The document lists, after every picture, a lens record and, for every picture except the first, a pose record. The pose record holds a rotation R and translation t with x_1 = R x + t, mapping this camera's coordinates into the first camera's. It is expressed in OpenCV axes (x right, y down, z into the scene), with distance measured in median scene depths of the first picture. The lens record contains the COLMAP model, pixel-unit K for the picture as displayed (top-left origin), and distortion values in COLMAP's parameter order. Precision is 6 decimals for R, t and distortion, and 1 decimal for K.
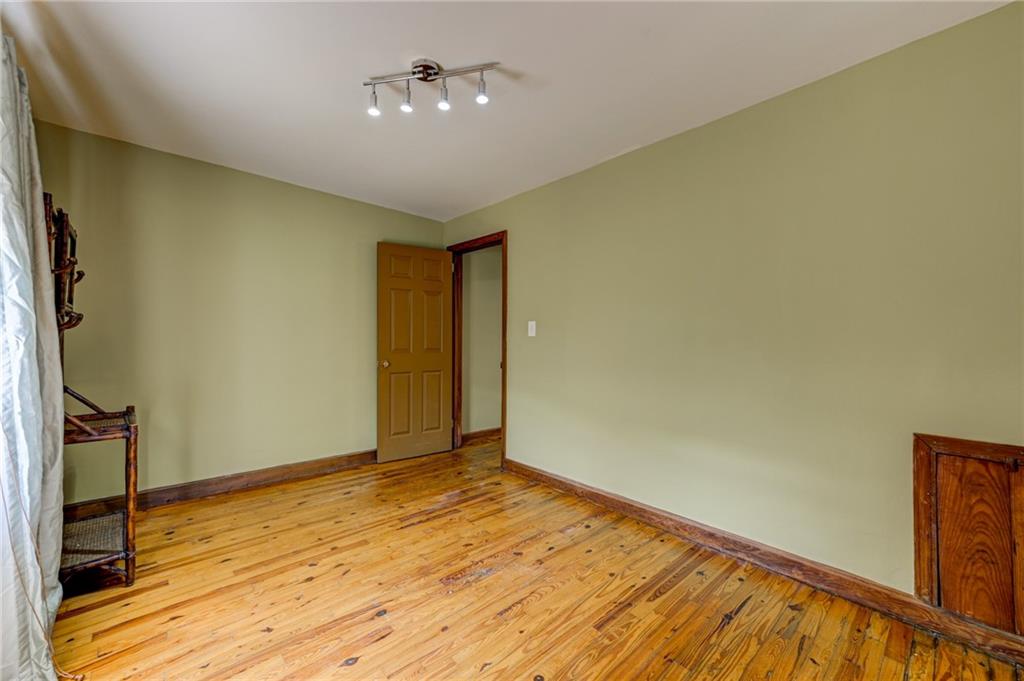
lens RADIAL K [[409.6, 0, 513.6], [0, 409.6, 338.7], [0, 0, 1]] dist [0.022102, 0.000085]
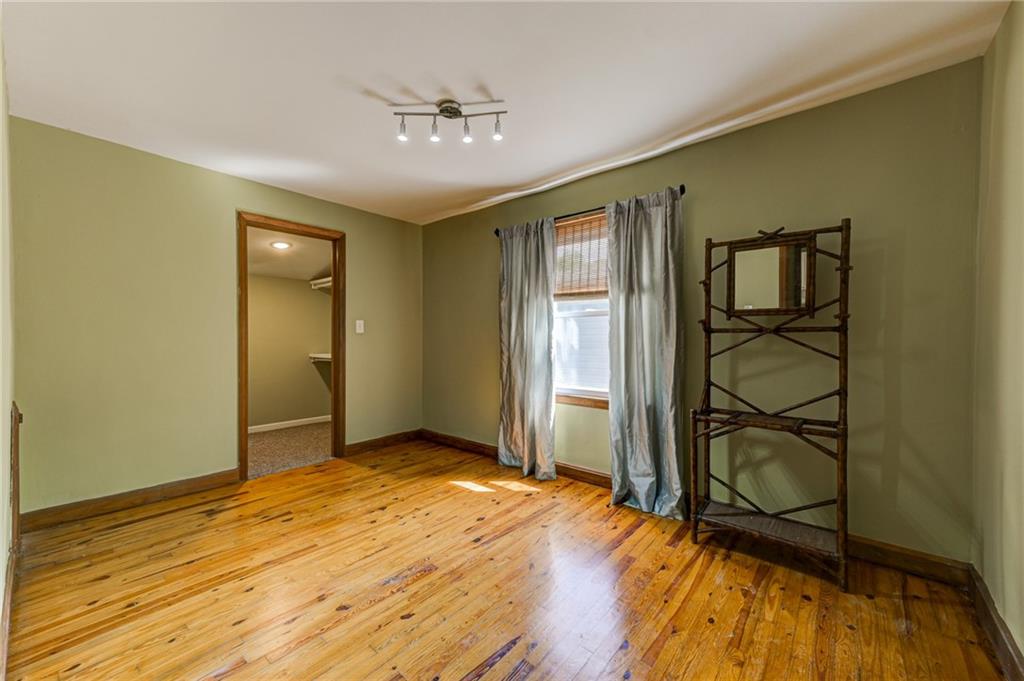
lens RADIAL K [[409.6, 0, 509.1], [0, 409.6, 338.9], [0, 0, 1]] dist [0.022102, 0.000085]
pose [[-0.995486, -0.012813, -0.094040, -0.248944], [-0.012869, 0.999917, -0.000016, 0.005886], [0.094033, 0.001194, -0.995568, 2.022825]]
